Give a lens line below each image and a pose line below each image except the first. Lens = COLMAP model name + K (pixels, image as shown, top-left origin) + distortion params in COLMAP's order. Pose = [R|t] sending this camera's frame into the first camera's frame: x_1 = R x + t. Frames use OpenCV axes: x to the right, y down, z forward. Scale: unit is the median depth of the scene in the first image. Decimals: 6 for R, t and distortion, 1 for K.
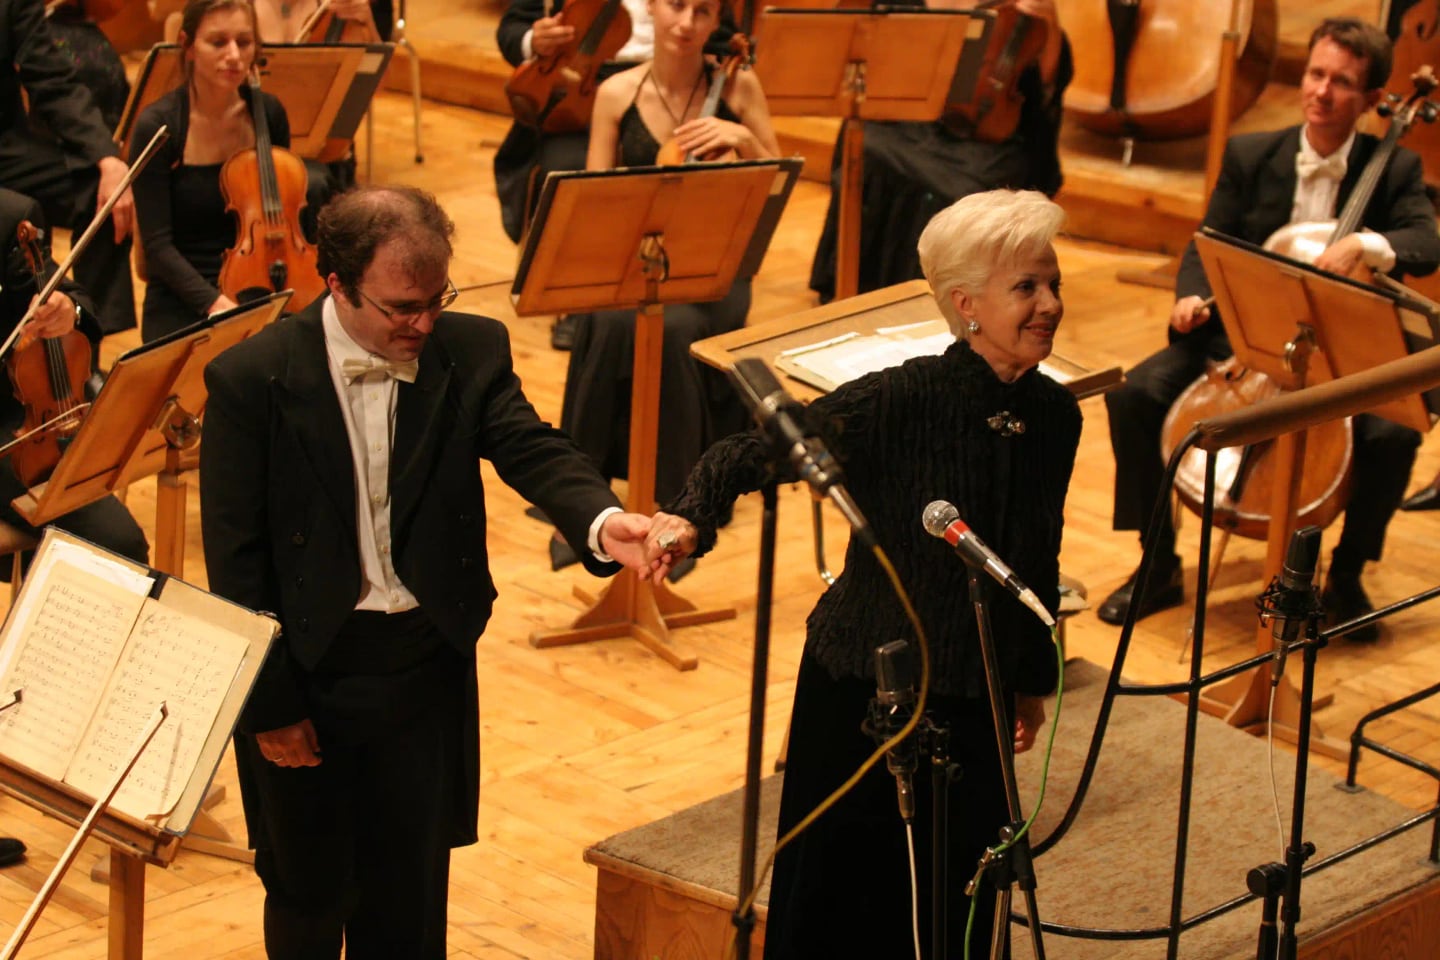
lens RADIAL K [[4862.7, 0, 720.0], [0, 4862.7, 480.0], [0, 0, 1]] dist [-0.324778, 1.719665]
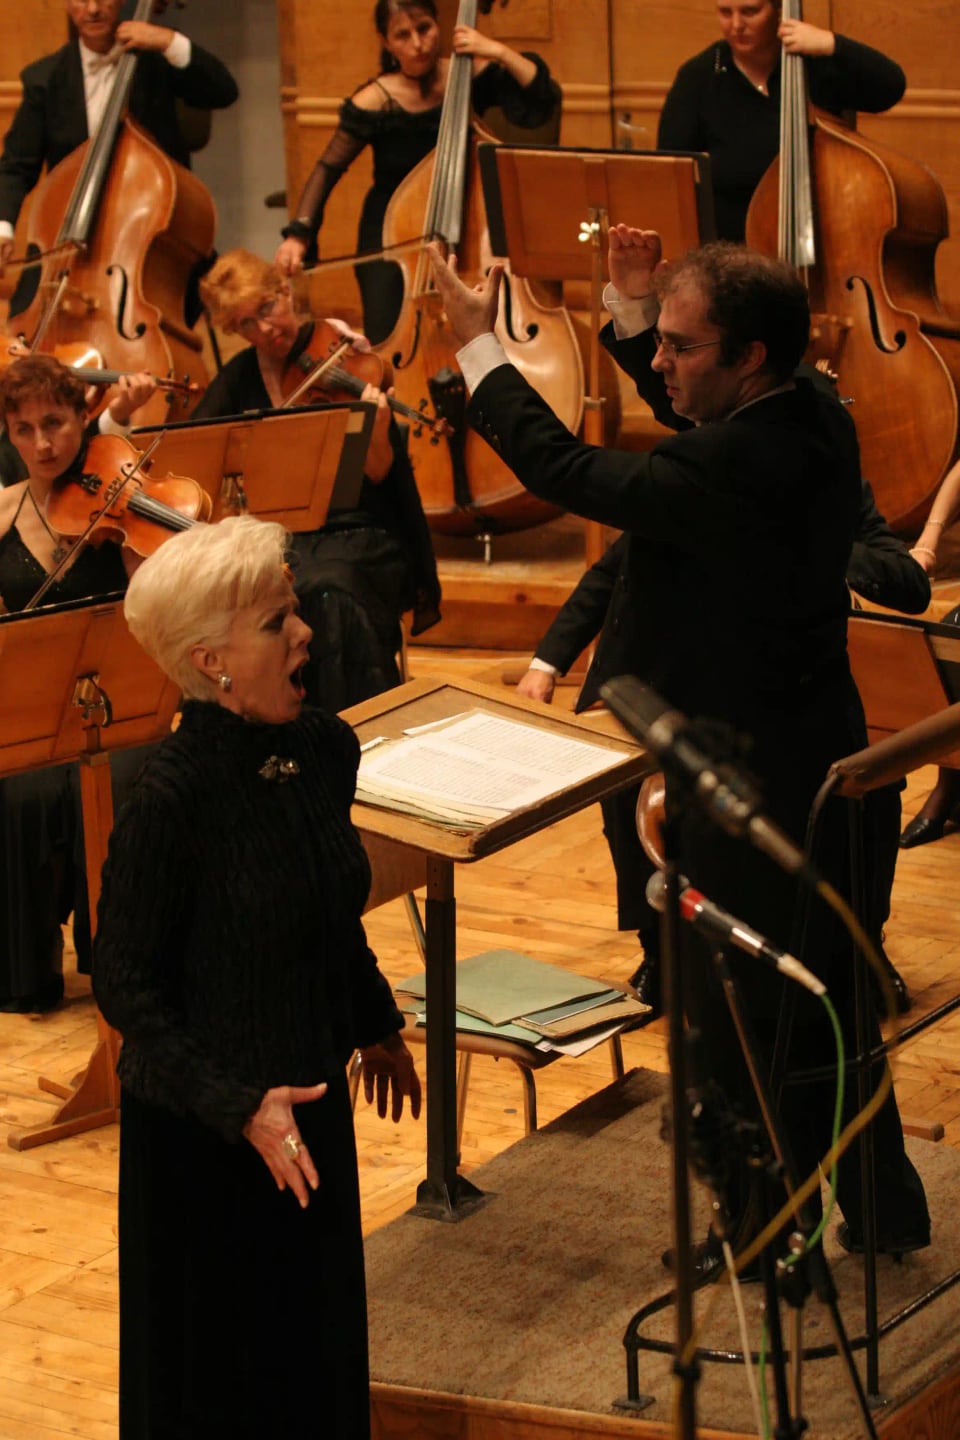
lens RADIAL K [[4862.7, 0, 480.0], [0, 4862.7, 720.0], [0, 0, 1]] dist [-0.324778, 1.719665]
pose [[0.981035, -0.136935, 0.137186, -0.069747], [0.143997, 0.988647, -0.042908, 0.006971], [-0.129753, 0.061849, 0.989615, 0.104270]]
